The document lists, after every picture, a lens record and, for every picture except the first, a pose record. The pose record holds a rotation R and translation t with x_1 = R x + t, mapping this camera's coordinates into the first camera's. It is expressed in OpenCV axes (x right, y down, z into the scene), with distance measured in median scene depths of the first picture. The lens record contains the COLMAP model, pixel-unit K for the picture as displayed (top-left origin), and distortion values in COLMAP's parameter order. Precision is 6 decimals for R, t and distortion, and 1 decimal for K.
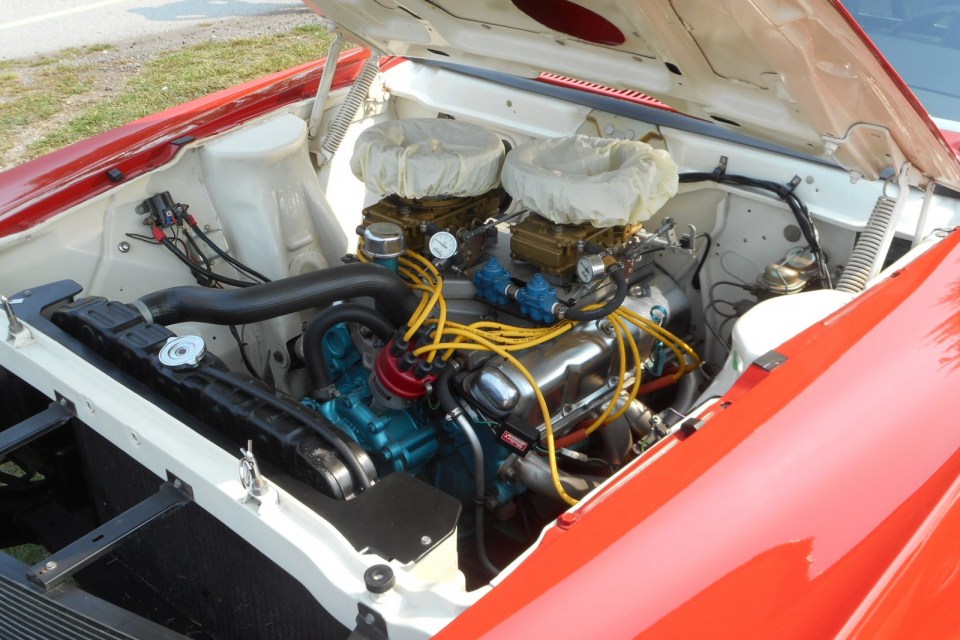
lens RADIAL K [[1063.3, 0, 480.0], [0, 1063.3, 320.0], [0, 0, 1]] dist [-0.007585, -0.029950]
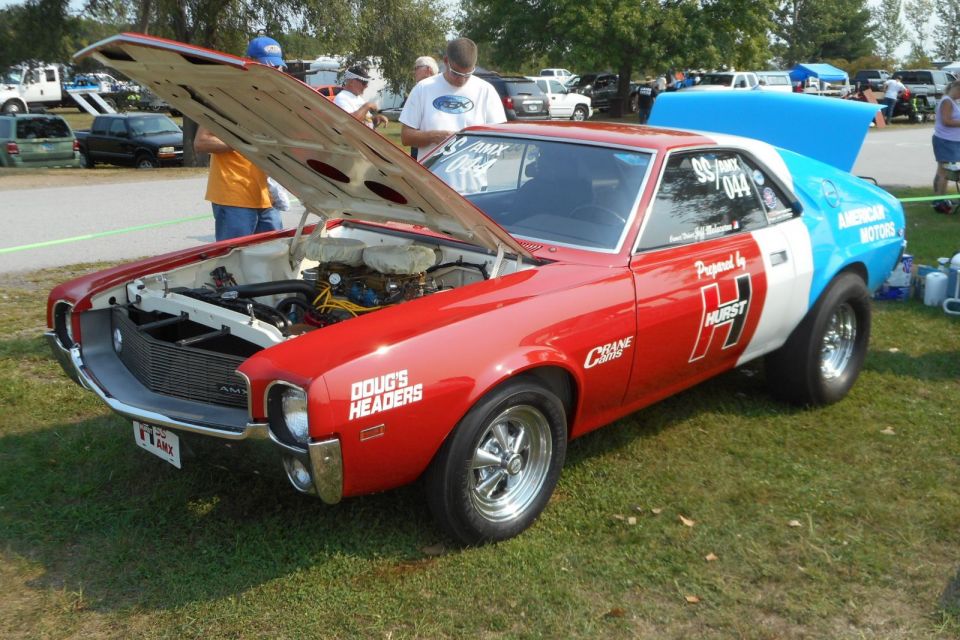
lens RADIAL K [[1063.3, 0, 480.0], [0, 1063.3, 320.0], [0, 0, 1]] dist [-0.007585, -0.029950]
pose [[0.999332, 0.029781, -0.021202, 0.338403], [-0.034081, 0.968789, -0.245534, 0.584219], [0.013228, 0.246092, 0.969156, -1.297831]]
